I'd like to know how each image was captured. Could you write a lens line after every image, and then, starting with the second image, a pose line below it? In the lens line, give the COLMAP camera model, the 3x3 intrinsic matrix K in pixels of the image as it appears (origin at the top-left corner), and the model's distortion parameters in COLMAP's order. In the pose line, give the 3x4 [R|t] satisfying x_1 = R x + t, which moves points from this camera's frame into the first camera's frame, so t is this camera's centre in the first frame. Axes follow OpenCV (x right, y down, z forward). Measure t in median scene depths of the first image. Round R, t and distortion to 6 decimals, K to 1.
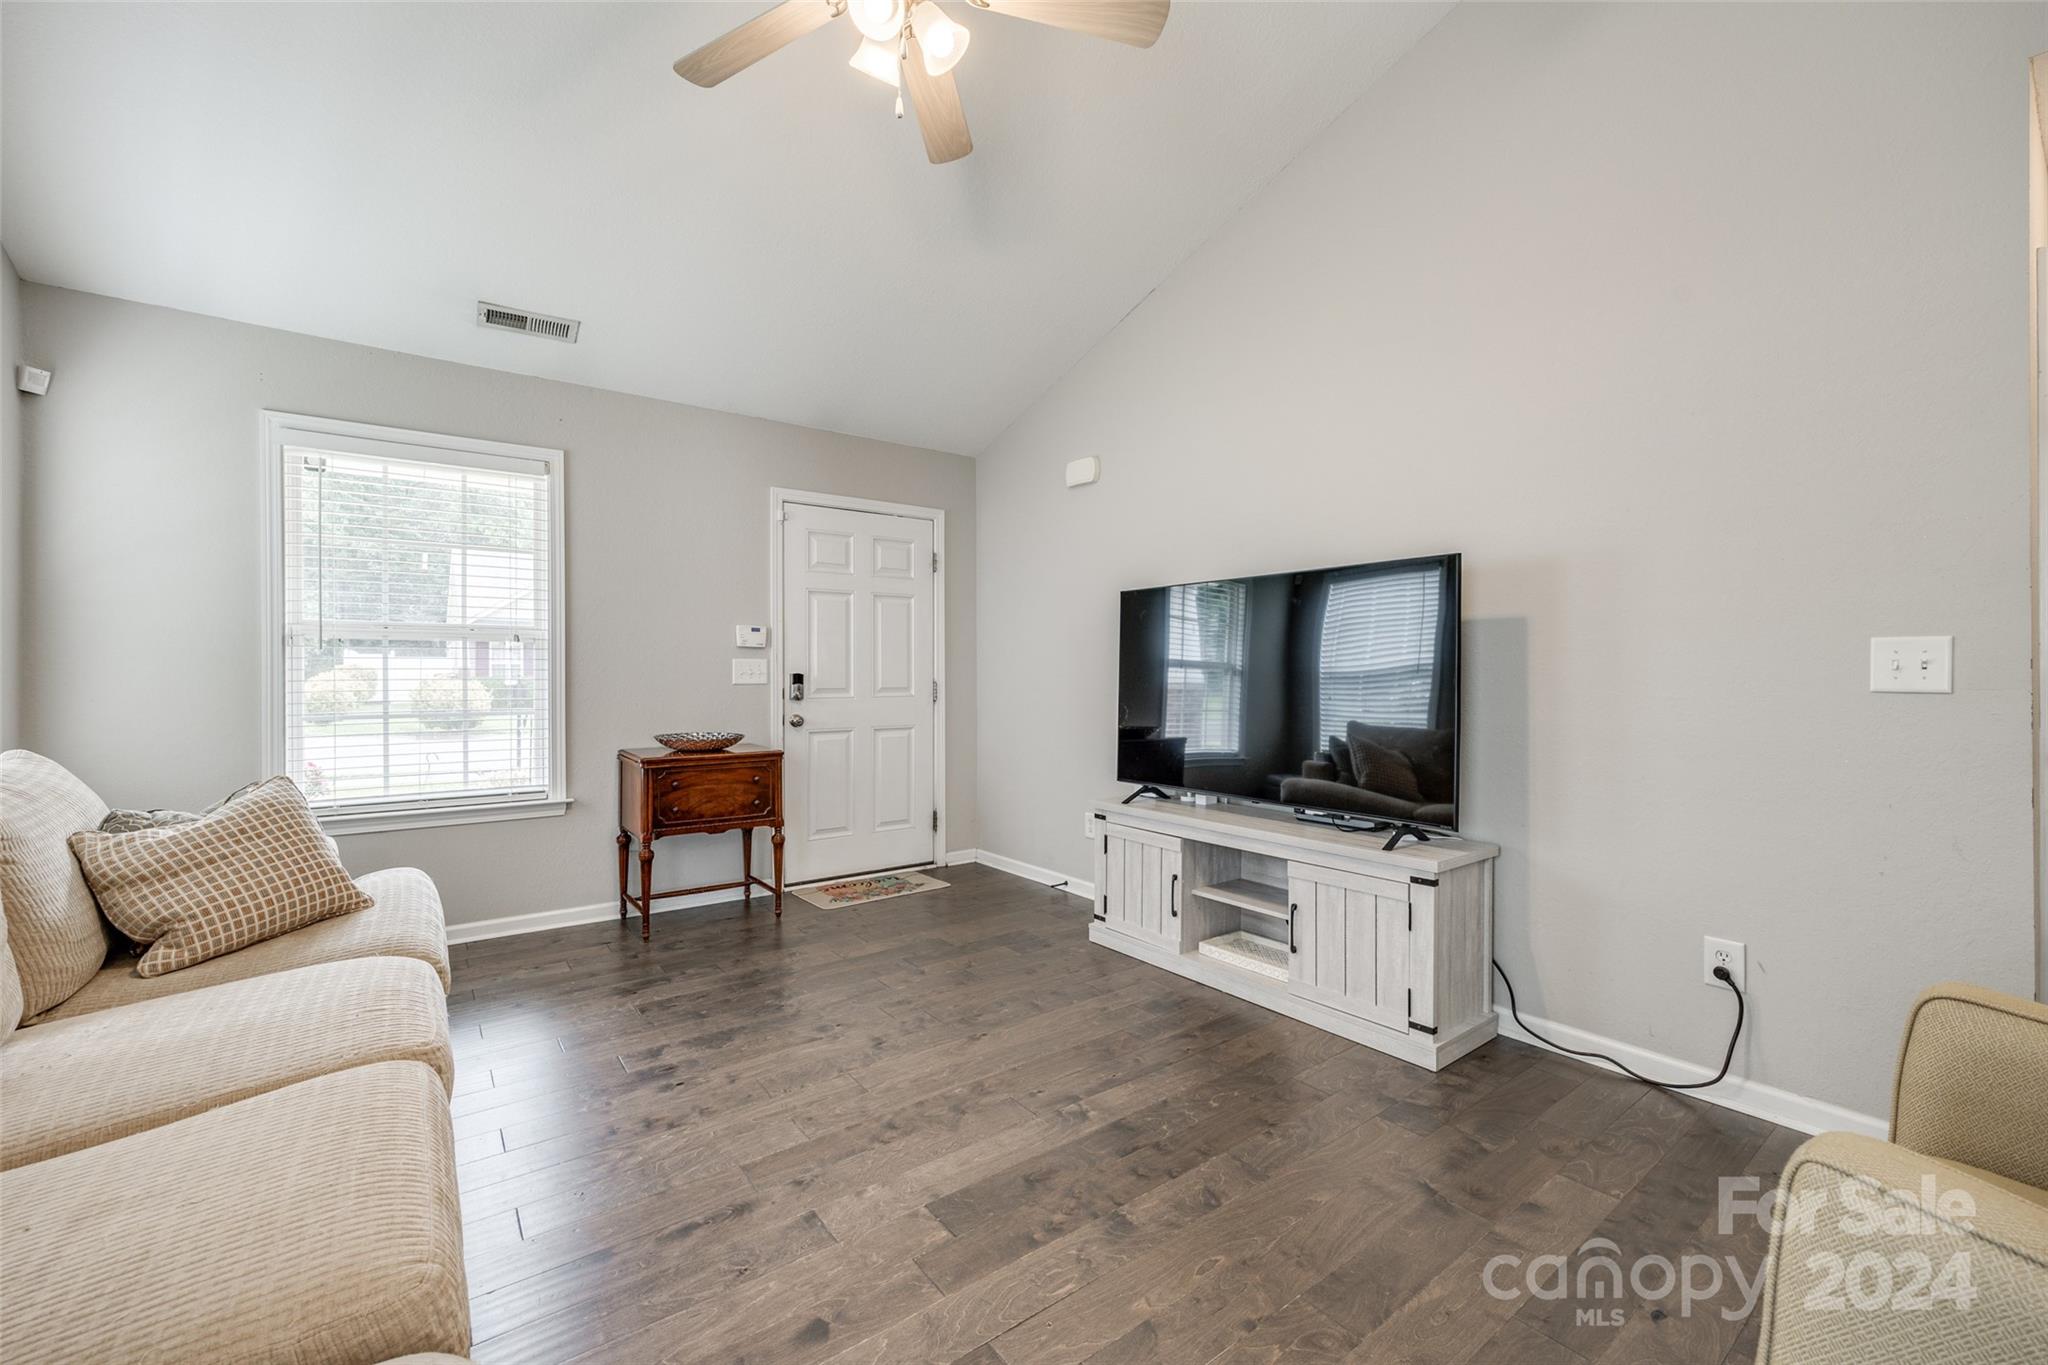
lens RADIAL K [[824.7, 0, 1020.4], [0, 824.7, 682.8], [0, 0, 1]] dist [-0.004430, 0.000056]
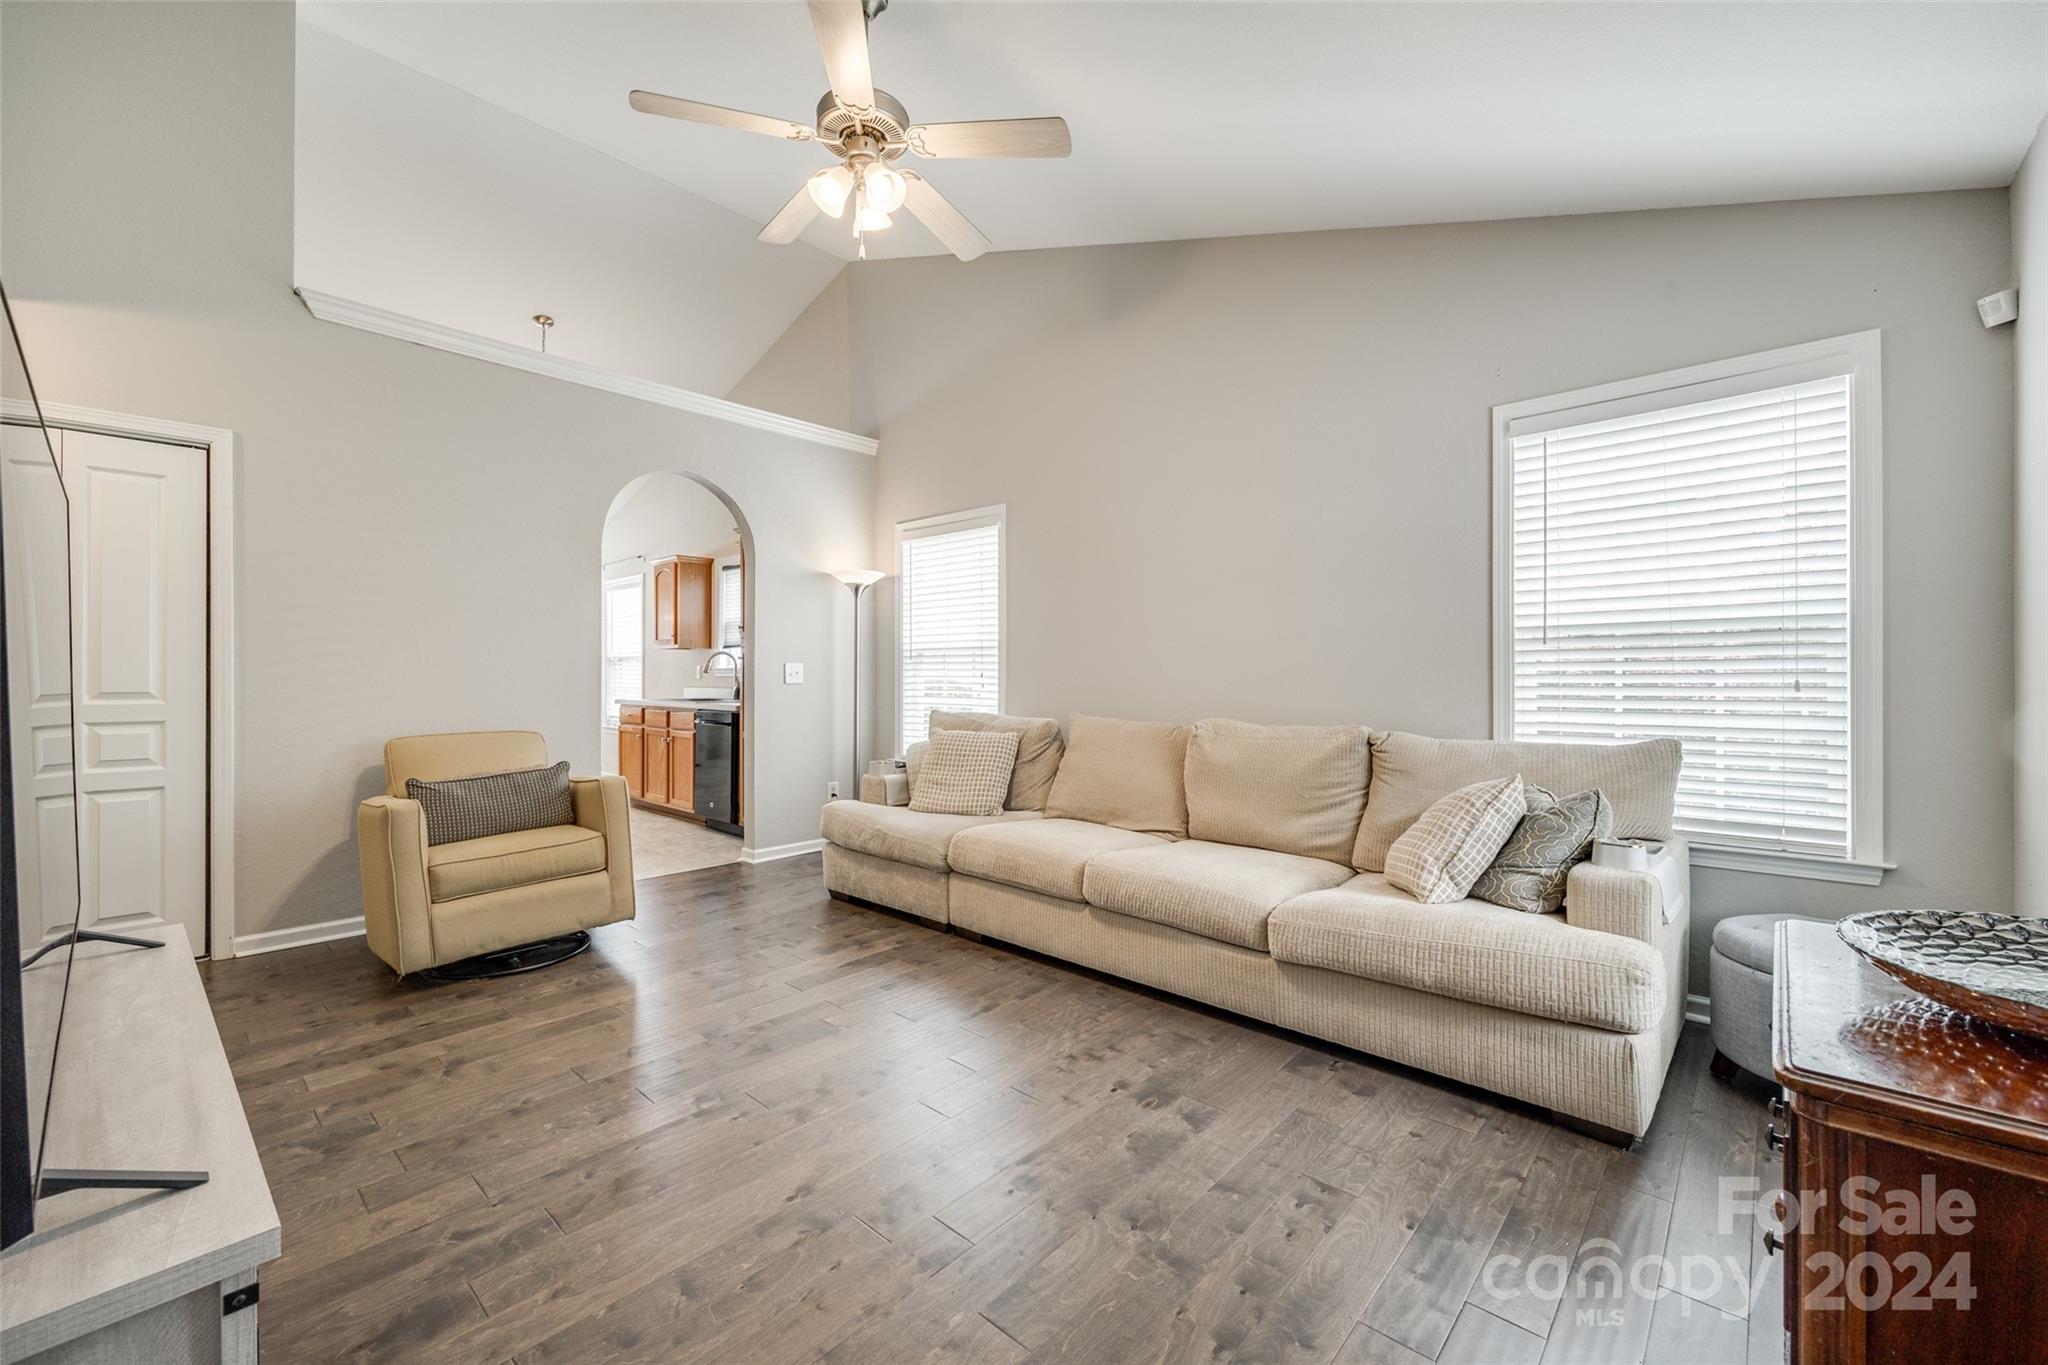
lens RADIAL K [[824.7, 0, 1025.4], [0, 824.7, 677.6], [0, 0, 1]] dist [-0.004430, 0.000056]
pose [[-0.981782, 0.003746, -0.189974, -0.074562], [0.000869, 0.999884, 0.015227, -0.013097], [0.190009, 0.014784, -0.981671, 1.178546]]
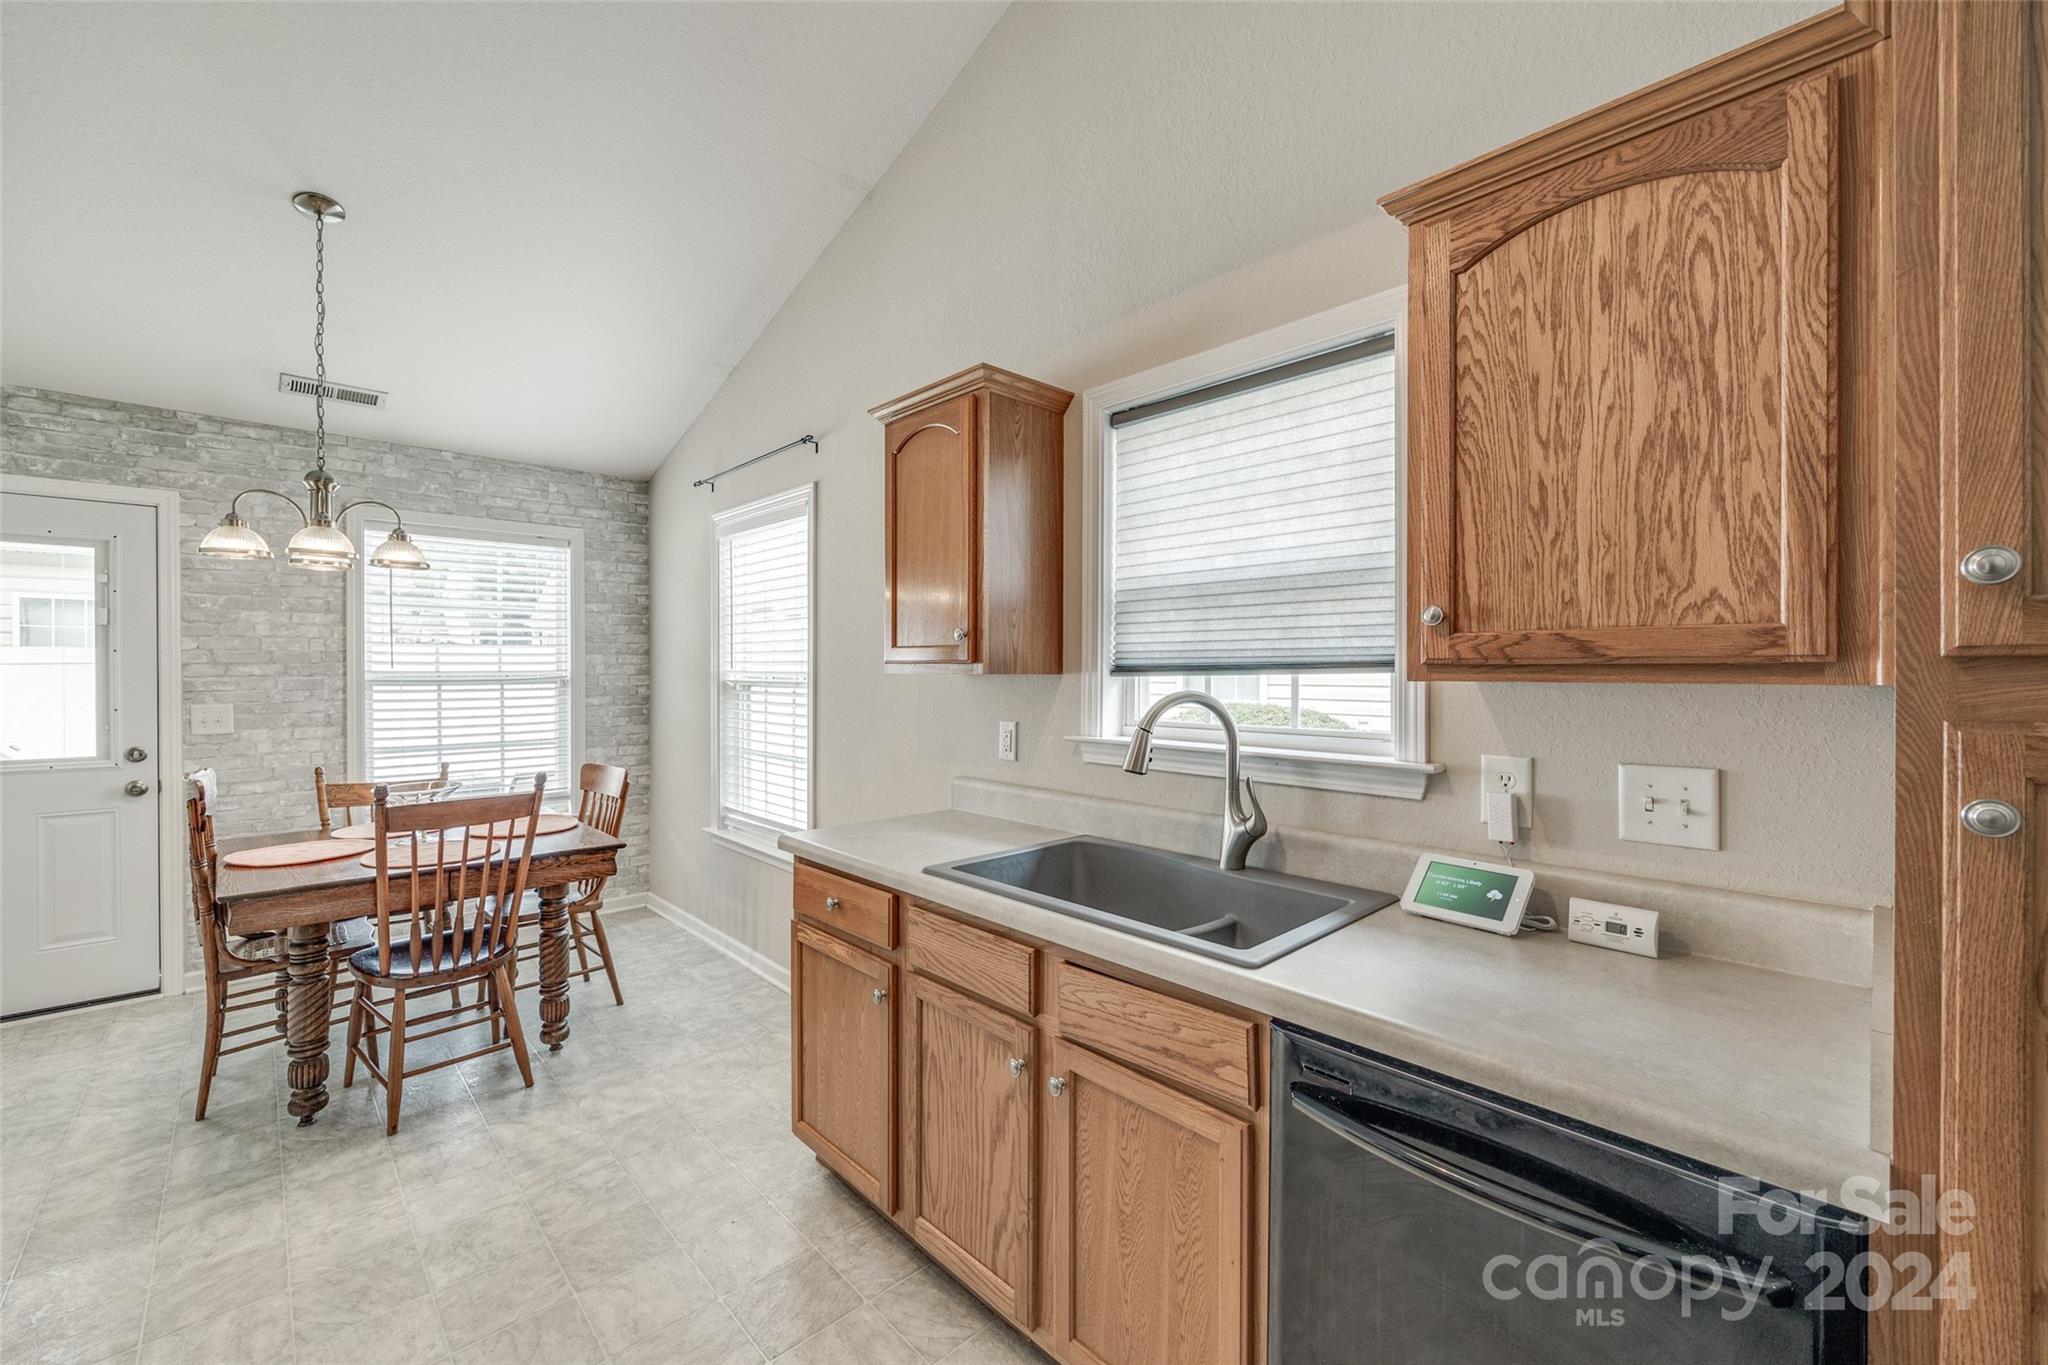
lens RADIAL K [[824.7, 0, 1029.9], [0, 824.7, 677.9], [0, 0, 1]] dist [-0.004430, 0.000056]
pose [[-0.992113, 0.000999, -0.125344, 0.395167], [-0.001246, 0.999840, 0.017830, -0.059244], [0.125342, 0.017846, -0.991953, -0.256513]]
